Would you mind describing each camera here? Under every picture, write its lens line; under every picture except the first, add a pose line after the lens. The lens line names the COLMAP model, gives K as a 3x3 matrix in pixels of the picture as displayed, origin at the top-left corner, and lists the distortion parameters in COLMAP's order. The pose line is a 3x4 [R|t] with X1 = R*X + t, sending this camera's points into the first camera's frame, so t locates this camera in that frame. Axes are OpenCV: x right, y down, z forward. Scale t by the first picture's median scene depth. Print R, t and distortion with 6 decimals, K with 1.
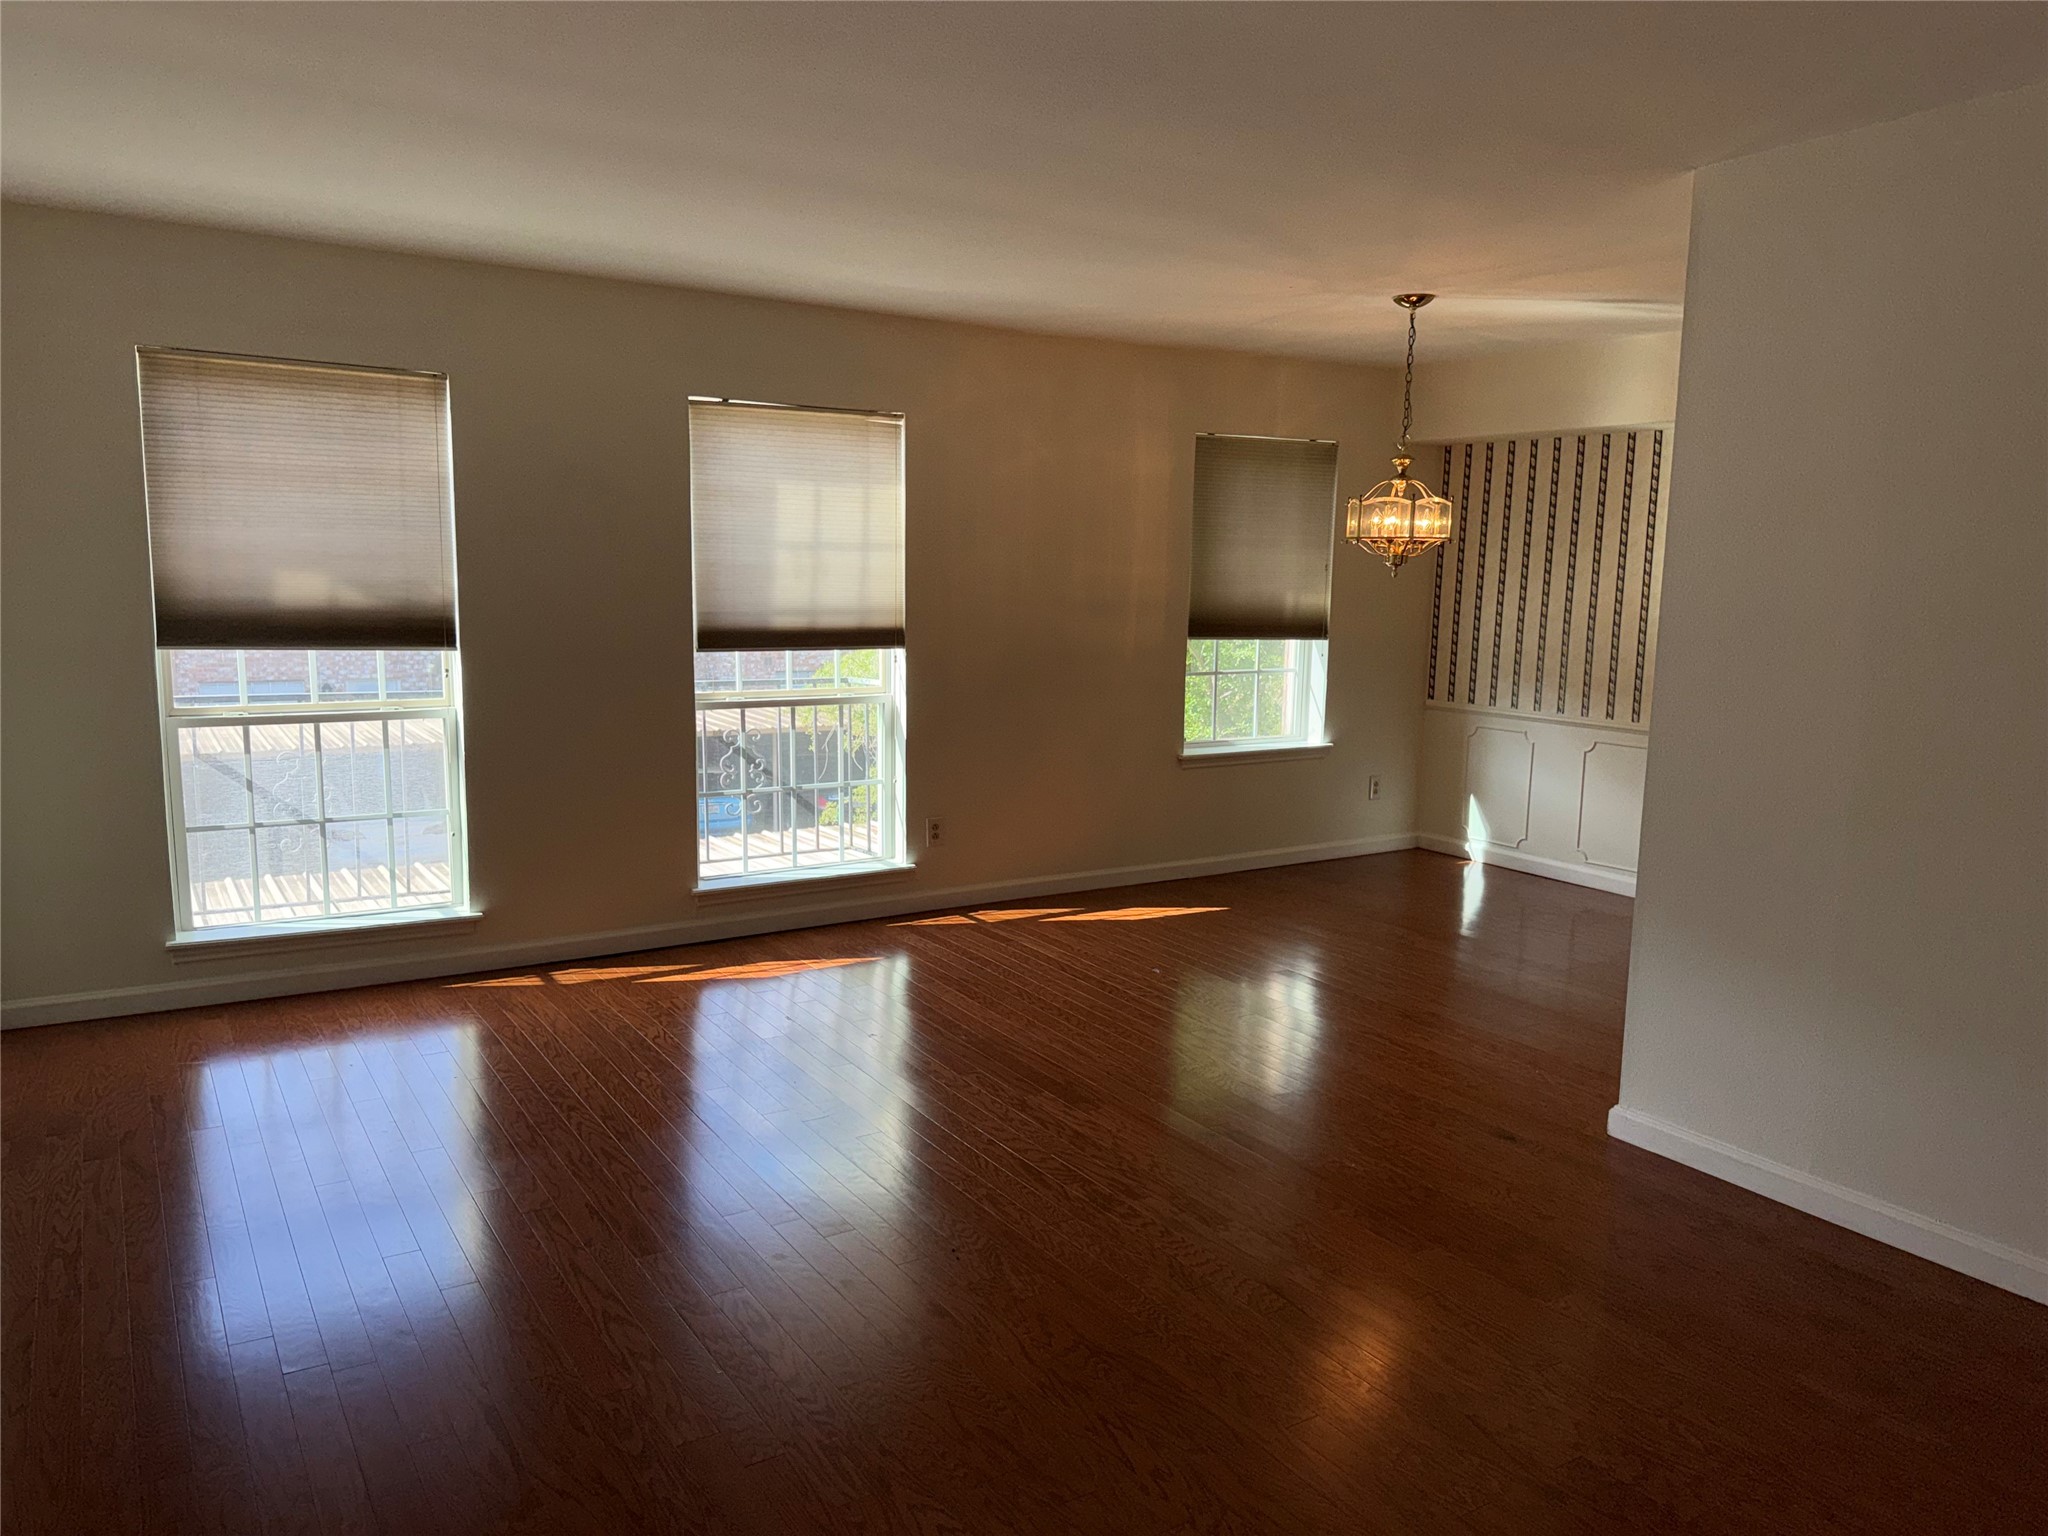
lens RADIAL K [[1414.3, 0, 1019.4], [0, 1414.3, 774.9], [0, 0, 1]] dist [0.098798, -0.177064]
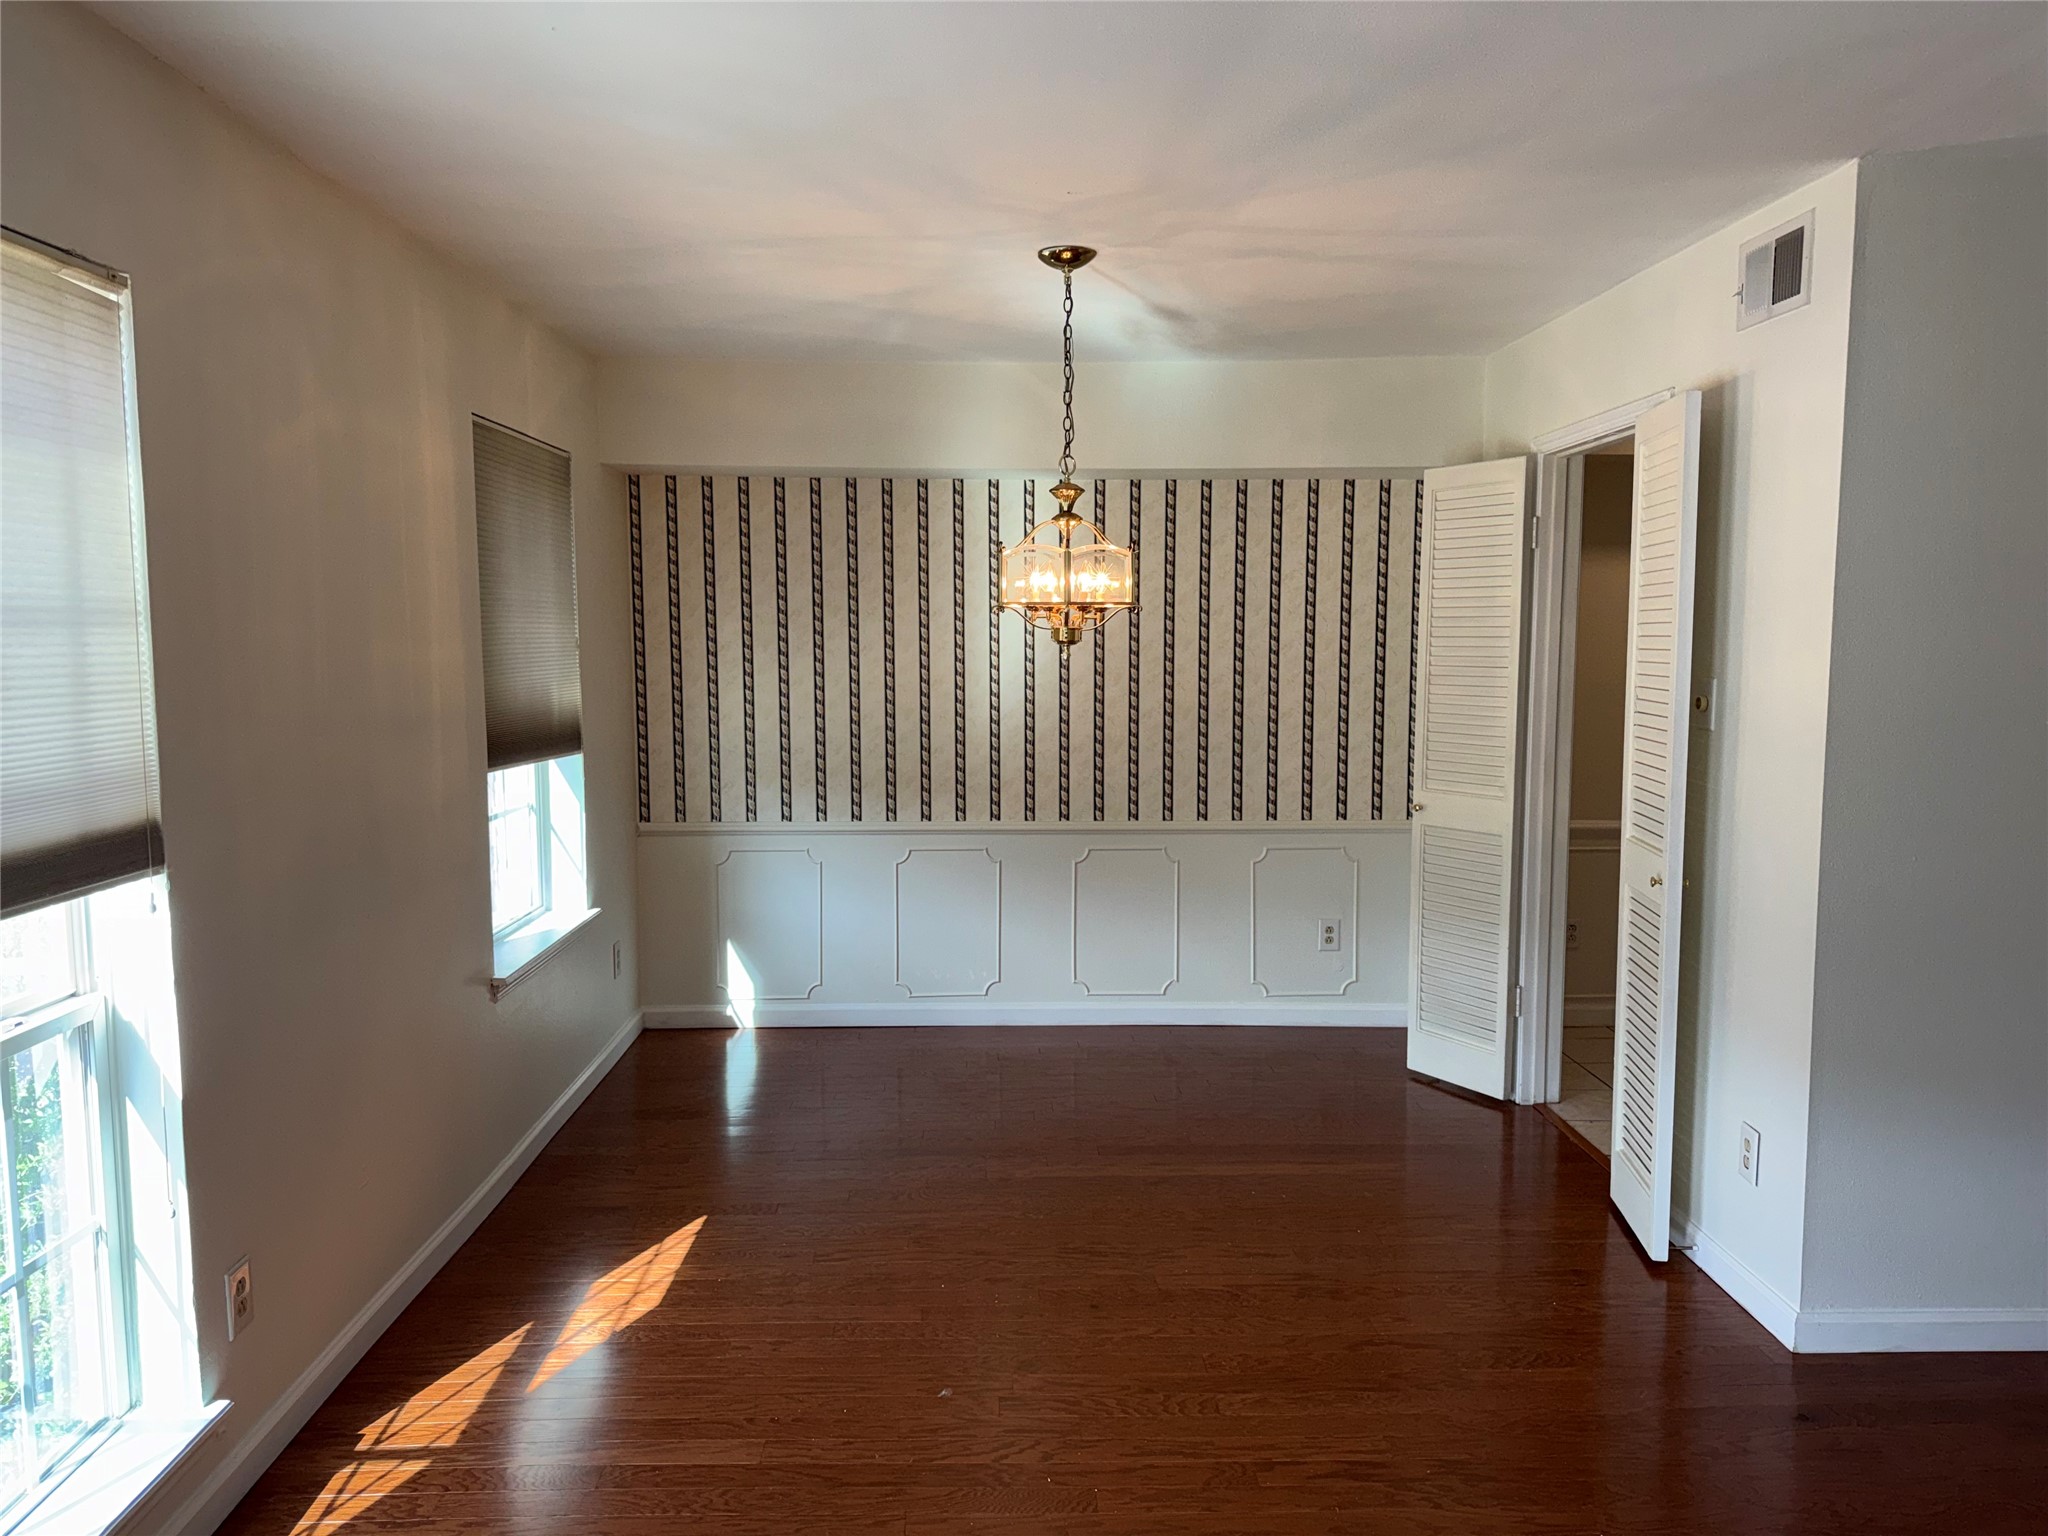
lens RADIAL K [[1414.3, 0, 1019.4], [0, 1414.3, 774.9], [0, 0, 1]] dist [0.098798, -0.177064]
pose [[0.511229, -0.099015, 0.853722, -0.256273], [0.135183, 0.990241, 0.033897, -0.084713], [-0.848746, 0.098079, 0.519625, 0.514913]]
